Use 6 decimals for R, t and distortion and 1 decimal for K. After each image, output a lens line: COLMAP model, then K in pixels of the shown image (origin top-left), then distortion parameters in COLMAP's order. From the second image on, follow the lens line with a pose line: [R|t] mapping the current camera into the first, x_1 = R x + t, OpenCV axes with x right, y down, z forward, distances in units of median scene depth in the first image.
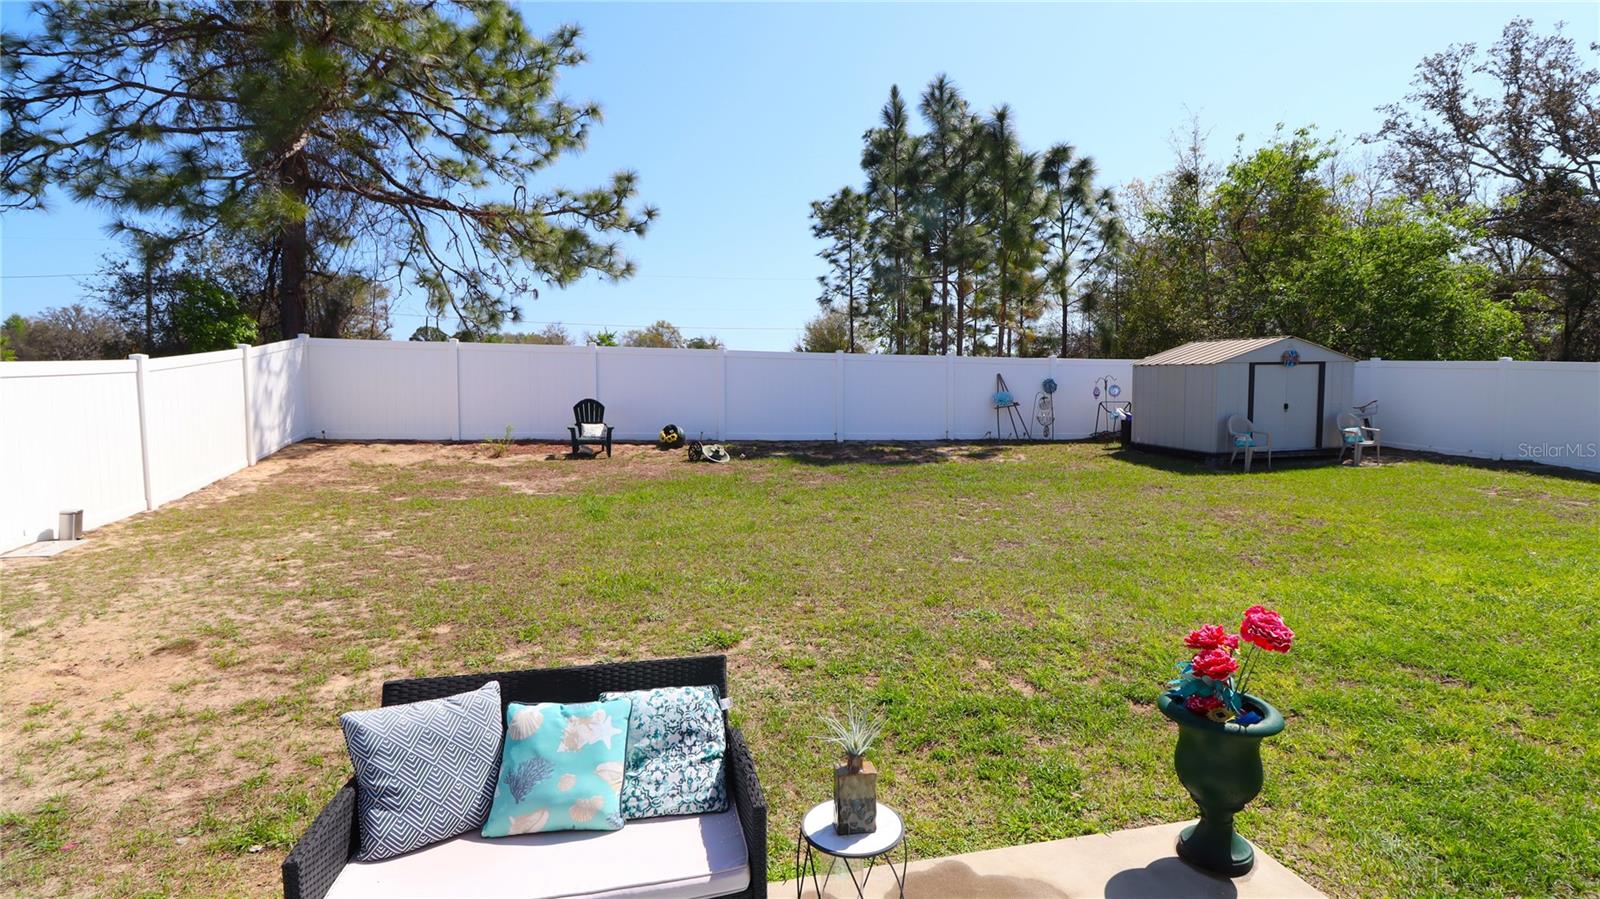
lens RADIAL K [[761.4, 0, 799.0], [0, 761.4, 438.7], [0, 0, 1]] dist [-0.004941, -0.011945]
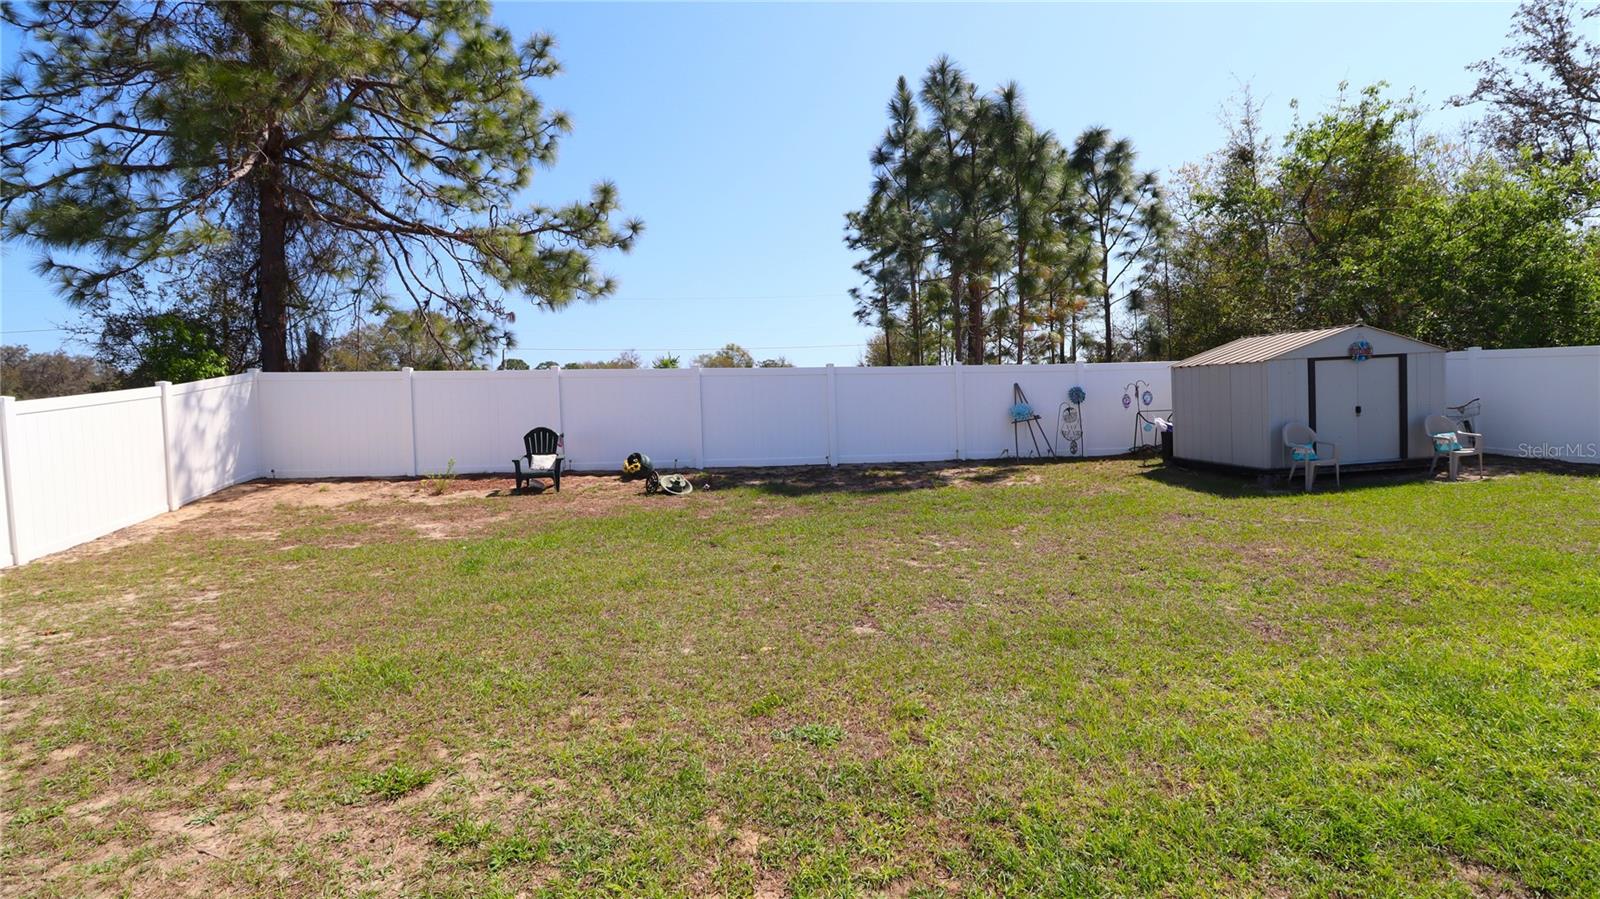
lens RADIAL K [[751.4, 0, 812.4], [0, 751.4, 431.6], [0, 0, 1]] dist [-0.001671, -0.012954]
pose [[0.994708, -0.030717, -0.098041, 0.112910], [0.027477, 0.999036, -0.034222, -0.006497], [0.098998, 0.031347, 0.994594, 0.115185]]
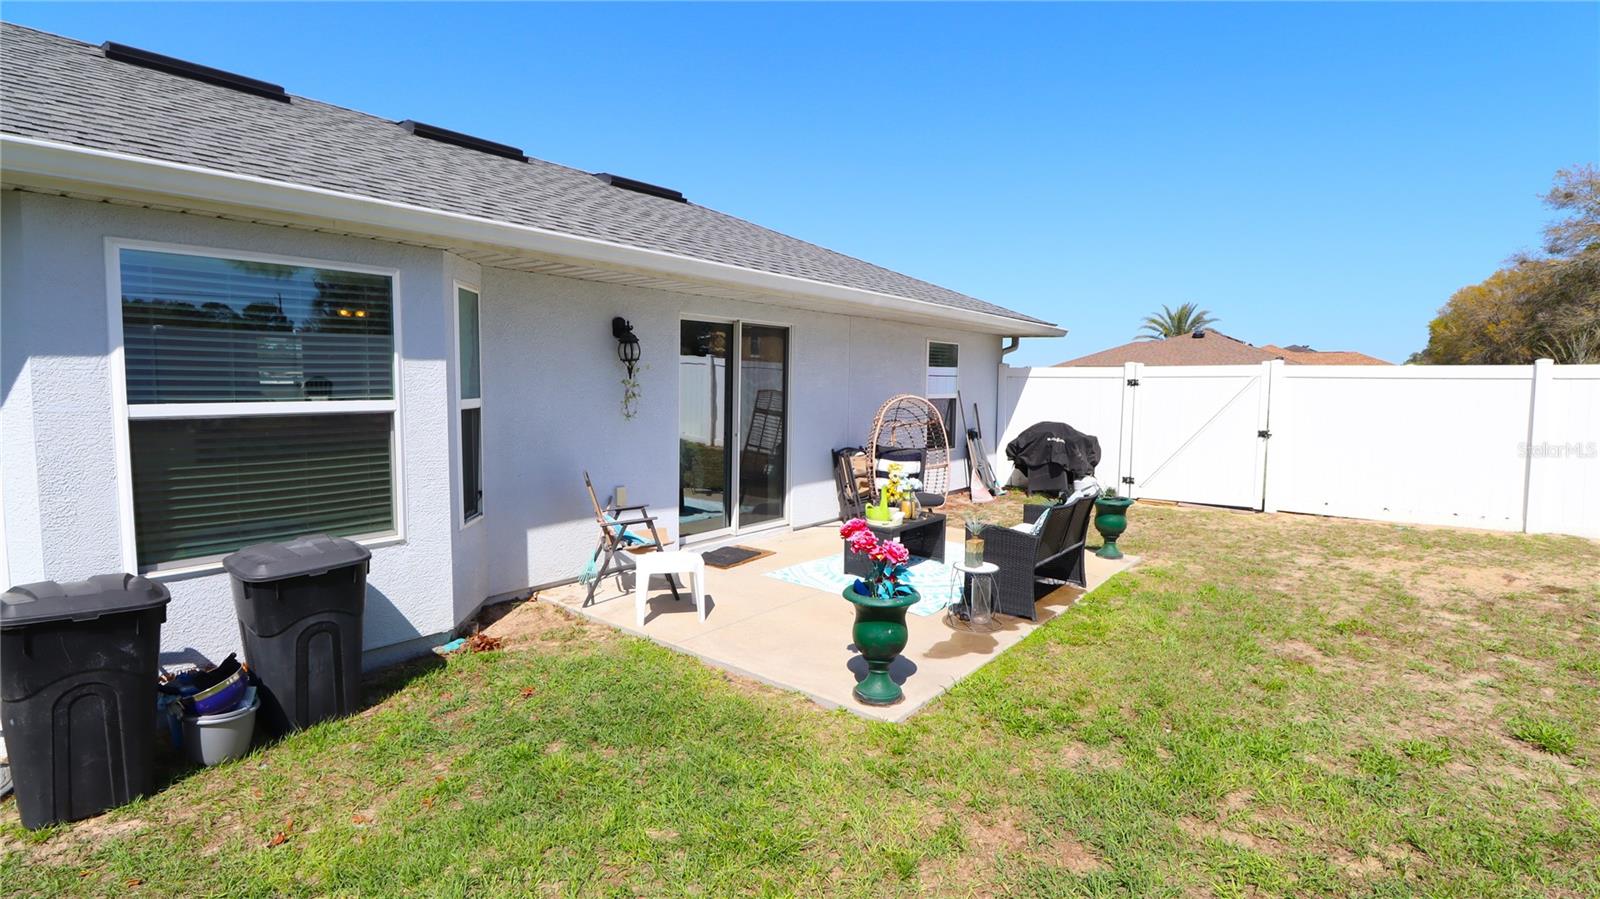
lens RADIAL K [[736.6, 0, 800.0], [0, 736.6, 442.5], [0, 0, 1]] dist [0.000081, -0.014397]
pose [[-0.777618, 0.047693, -0.626926, 0.273457], [-0.048458, 0.989607, 0.135390, -0.020151], [0.626867, 0.135661, -0.767225, 0.342605]]
